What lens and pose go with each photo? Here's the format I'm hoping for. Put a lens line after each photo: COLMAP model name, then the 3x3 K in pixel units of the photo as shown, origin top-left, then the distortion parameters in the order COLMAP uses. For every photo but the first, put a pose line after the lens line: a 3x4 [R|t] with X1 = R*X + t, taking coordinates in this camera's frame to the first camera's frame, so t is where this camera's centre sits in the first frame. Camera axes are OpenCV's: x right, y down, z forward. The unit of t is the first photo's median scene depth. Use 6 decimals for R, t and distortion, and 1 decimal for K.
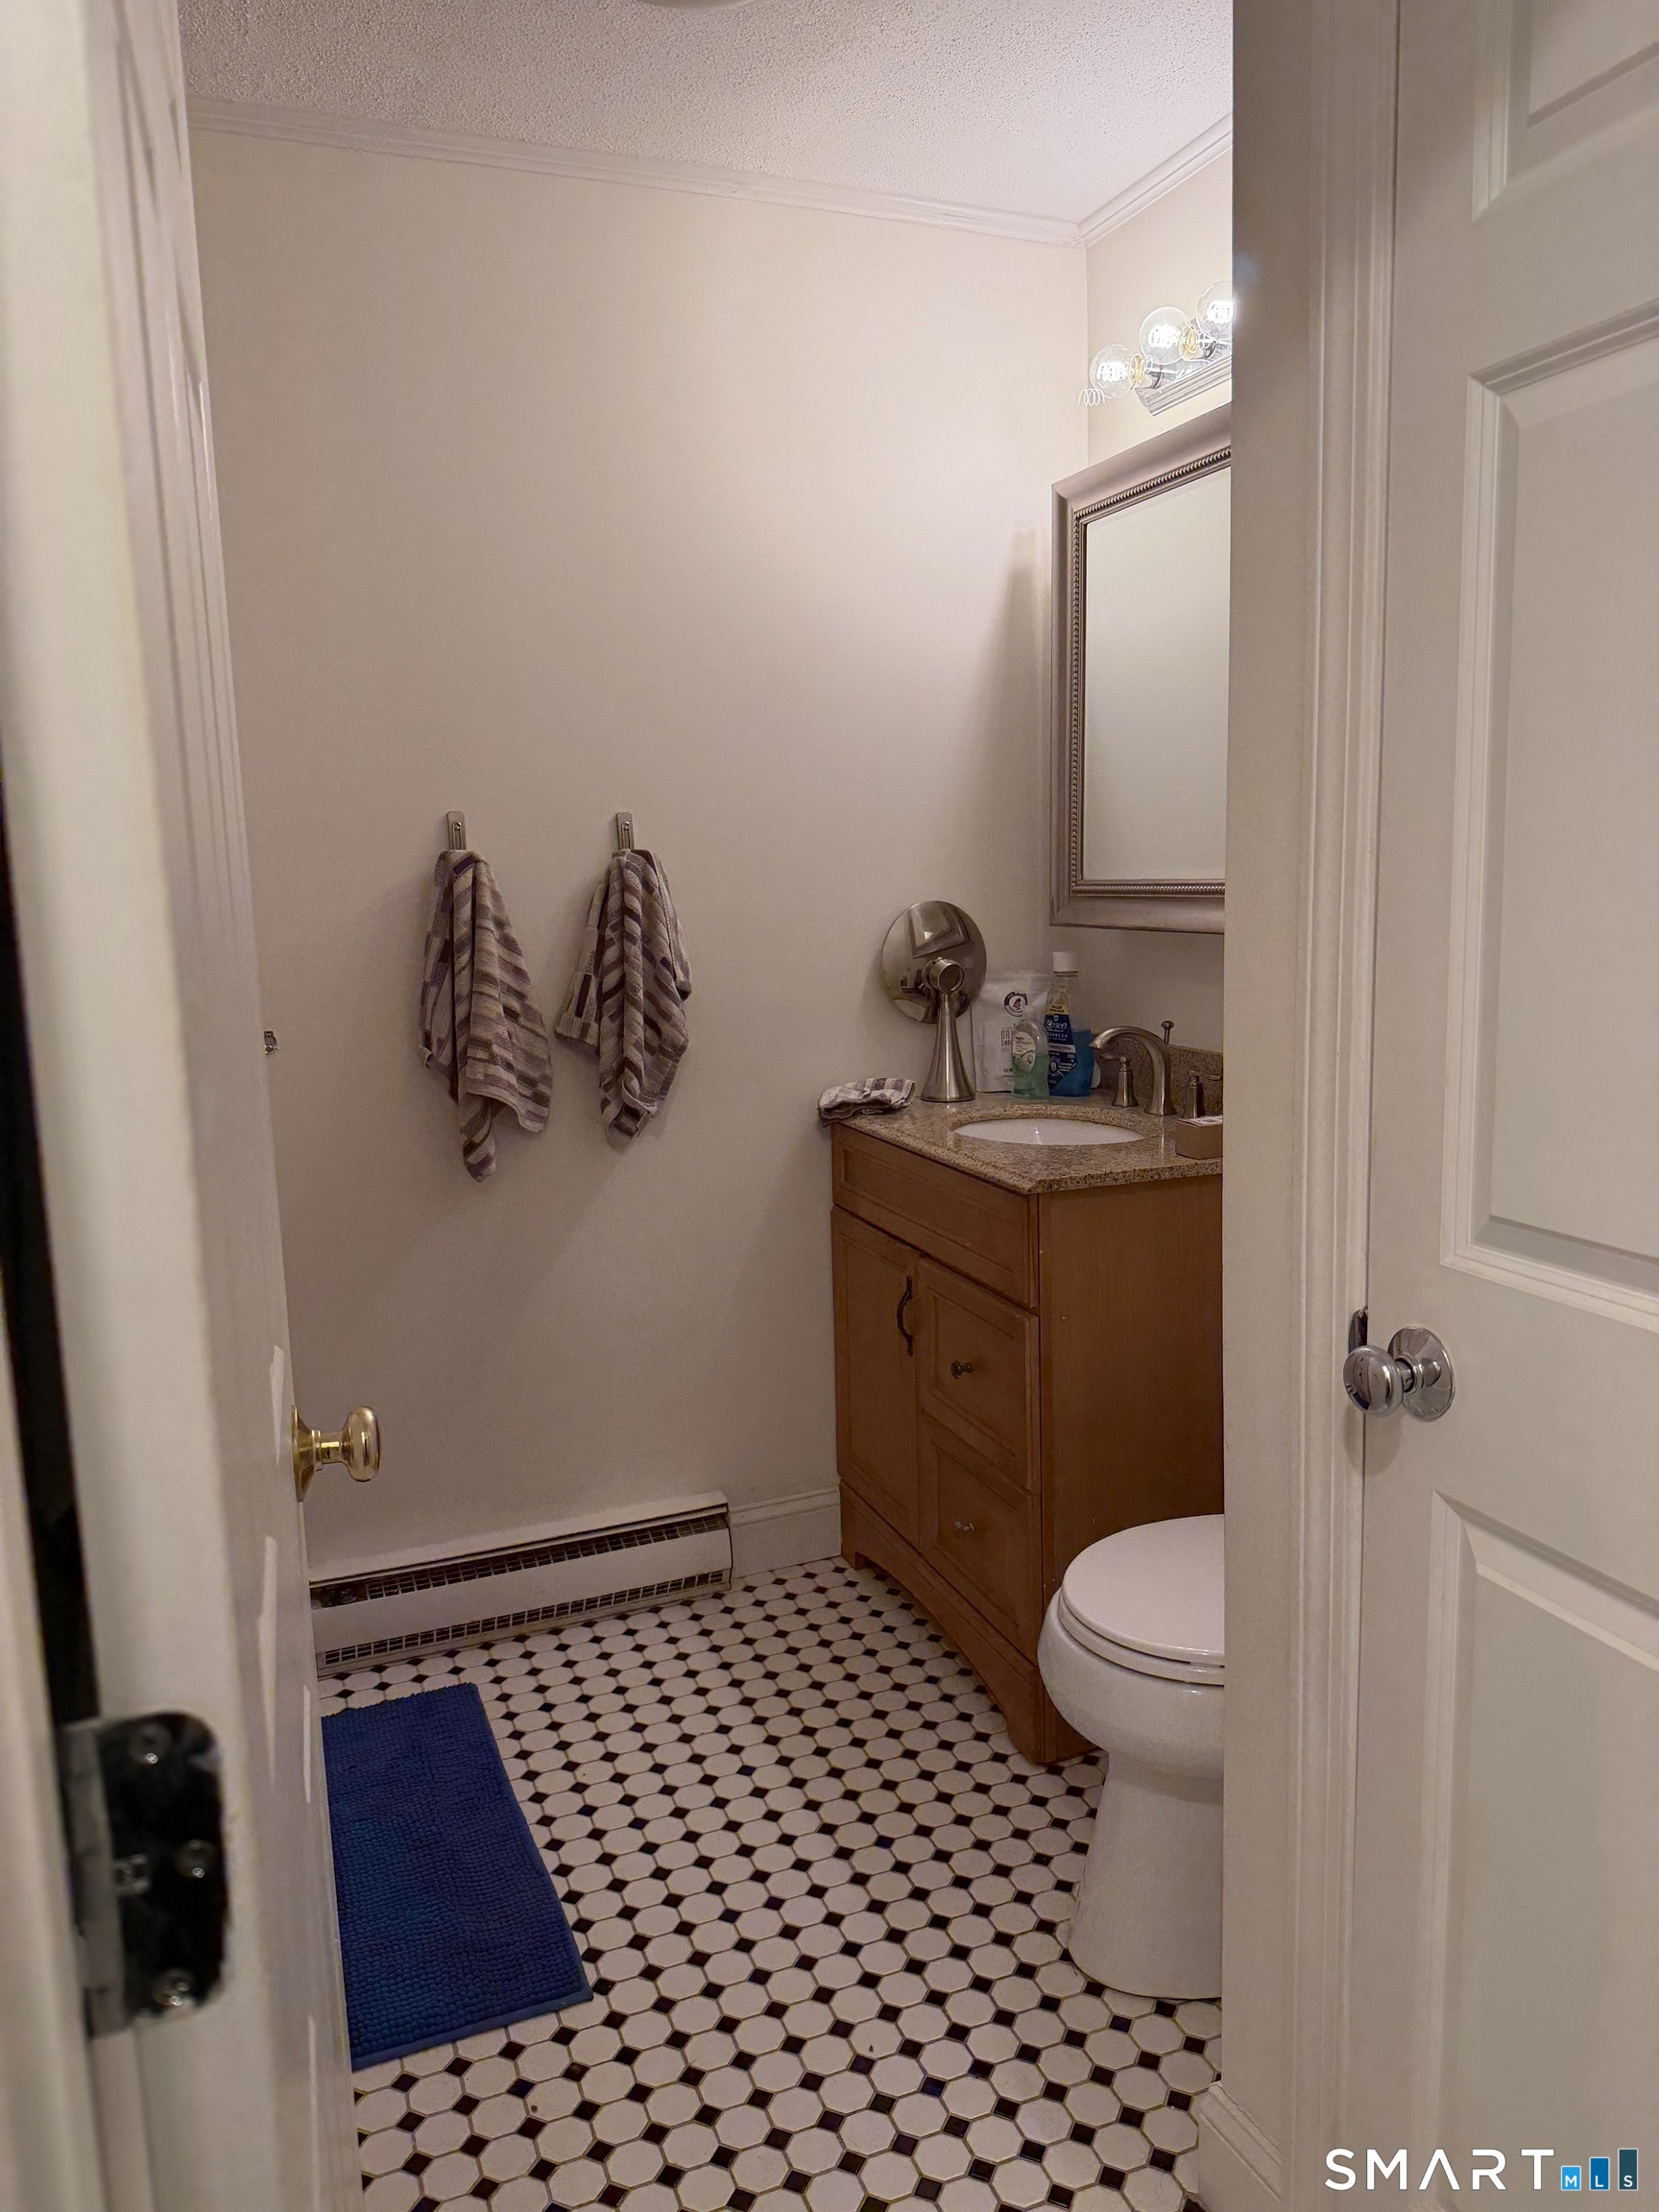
lens RADIAL K [[1565.6, 0, 826.9], [0, 1565.6, 1100.1], [0, 0, 1]] dist [0.071032, 0.000357]
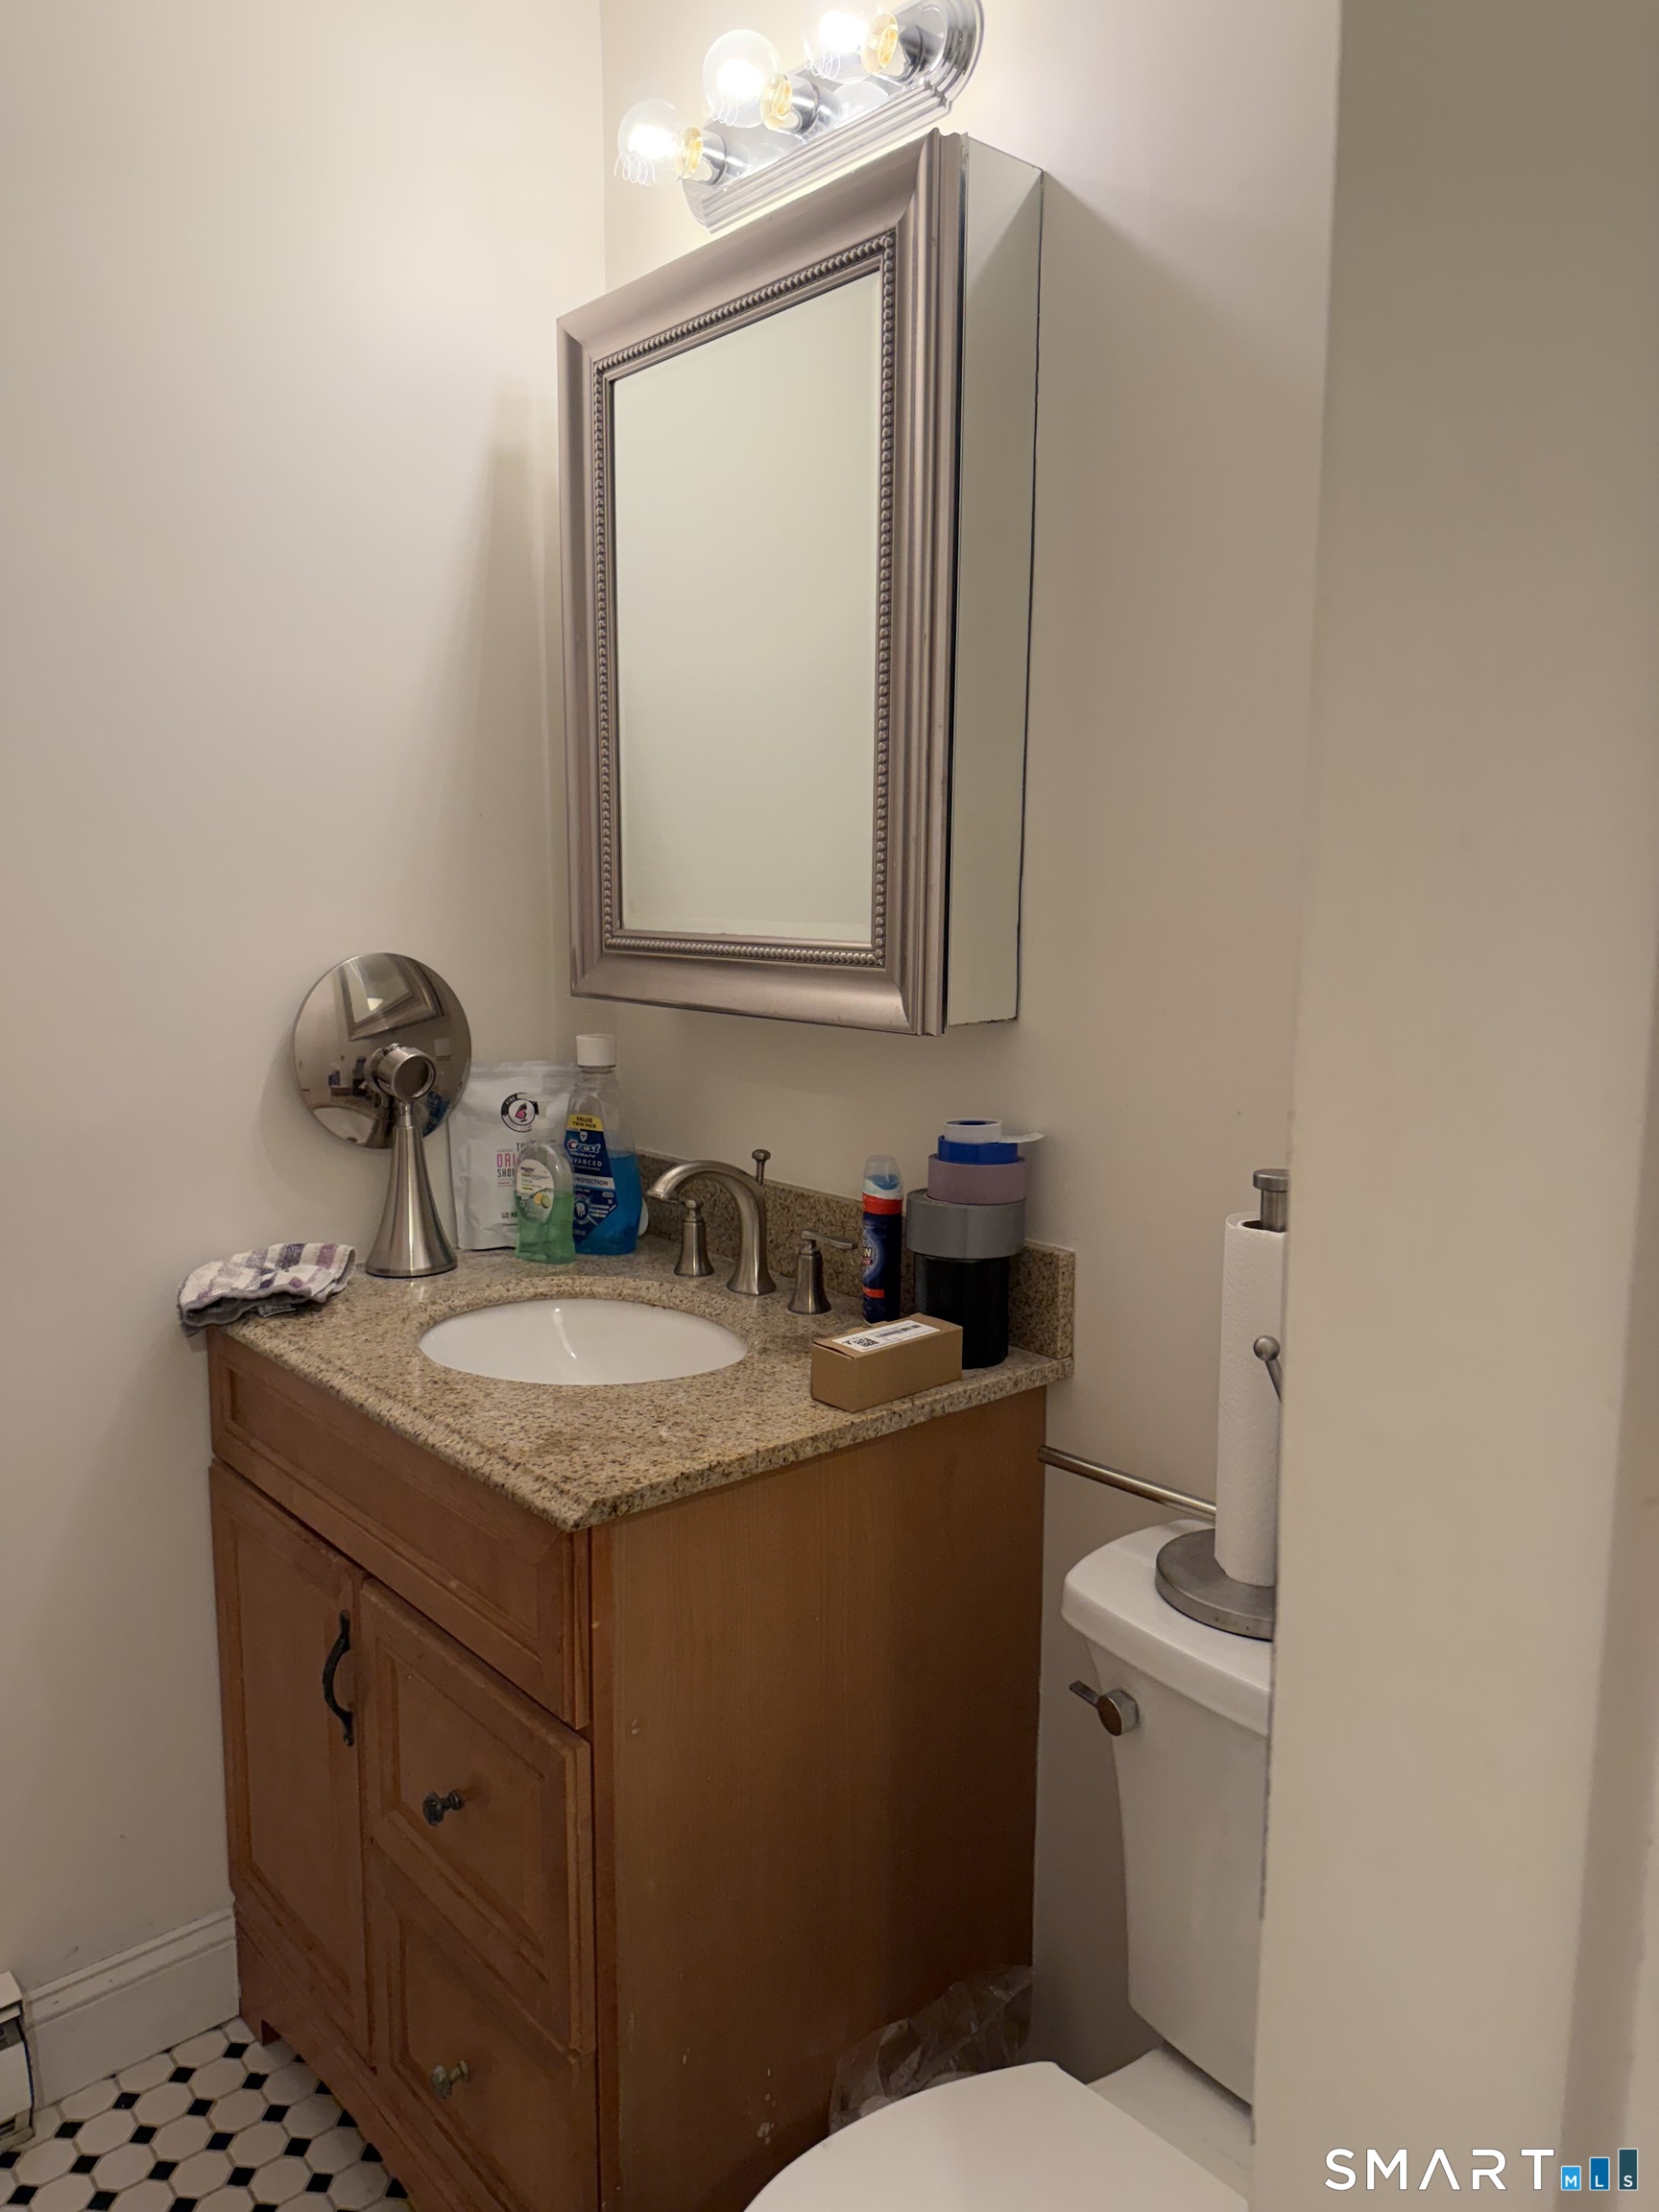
lens RADIAL K [[1538.1, 0, 898.5], [0, 1538.1, 1119.5], [0, 0, 1]] dist [0.064931, -0.076111]
pose [[0.928257, -0.017239, 0.371539, 0.030532], [0.018122, 0.999835, 0.001114, -0.061195], [-0.371497, 0.005699, 0.928417, 0.372608]]
